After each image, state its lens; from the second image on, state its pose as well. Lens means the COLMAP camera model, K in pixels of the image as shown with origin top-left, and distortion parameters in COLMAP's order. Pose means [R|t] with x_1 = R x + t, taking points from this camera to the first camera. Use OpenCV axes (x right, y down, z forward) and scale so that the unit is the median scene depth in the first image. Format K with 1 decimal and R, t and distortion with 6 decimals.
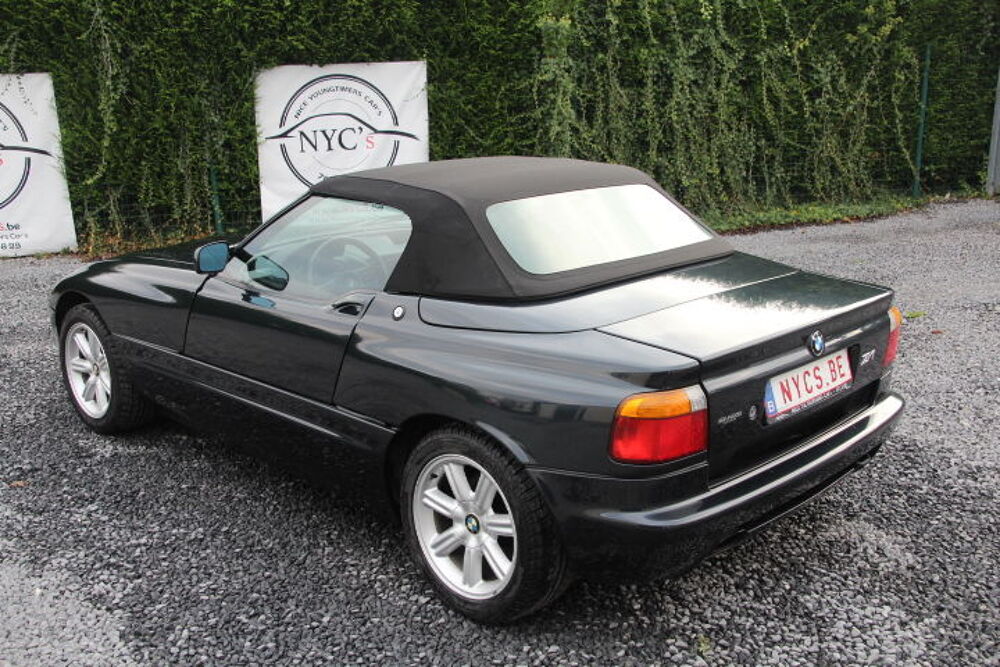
lens RADIAL K [[1126.6, 0, 520.8], [0, 1126.6, 333.4], [0, 0, 1]] dist [0.001363, 0.059762]
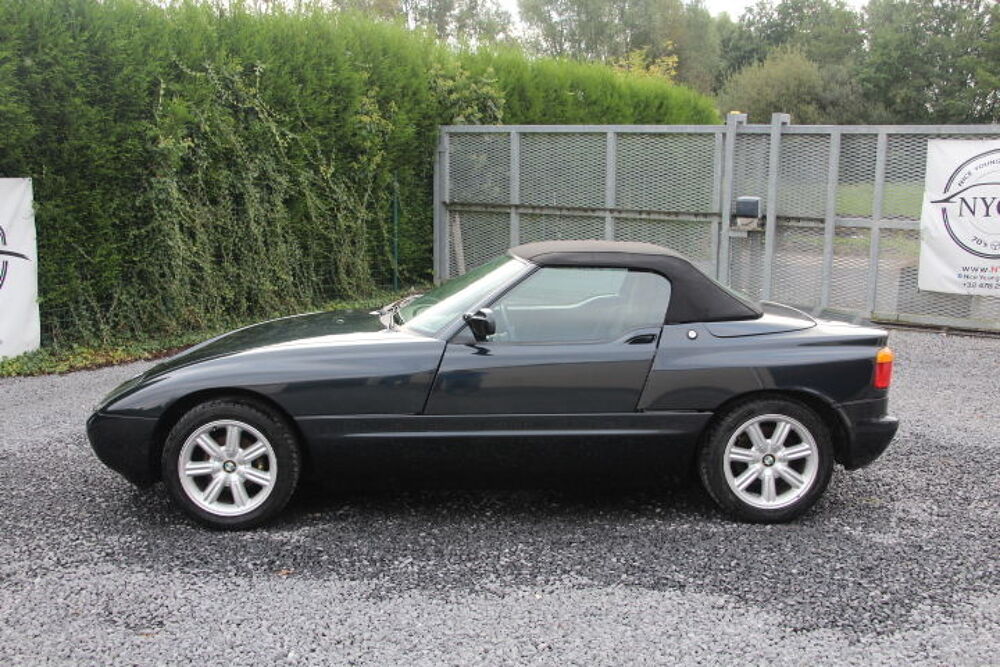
lens RADIAL K [[1126.6, 0, 520.8], [0, 1126.6, 333.4], [0, 0, 1]] dist [0.001363, 0.059762]
pose [[0.677183, -0.087711, 0.730568, -1.167868], [0.171302, 0.984382, -0.040600, 0.001001], [-0.715597, 0.152641, 0.681632, 0.131590]]
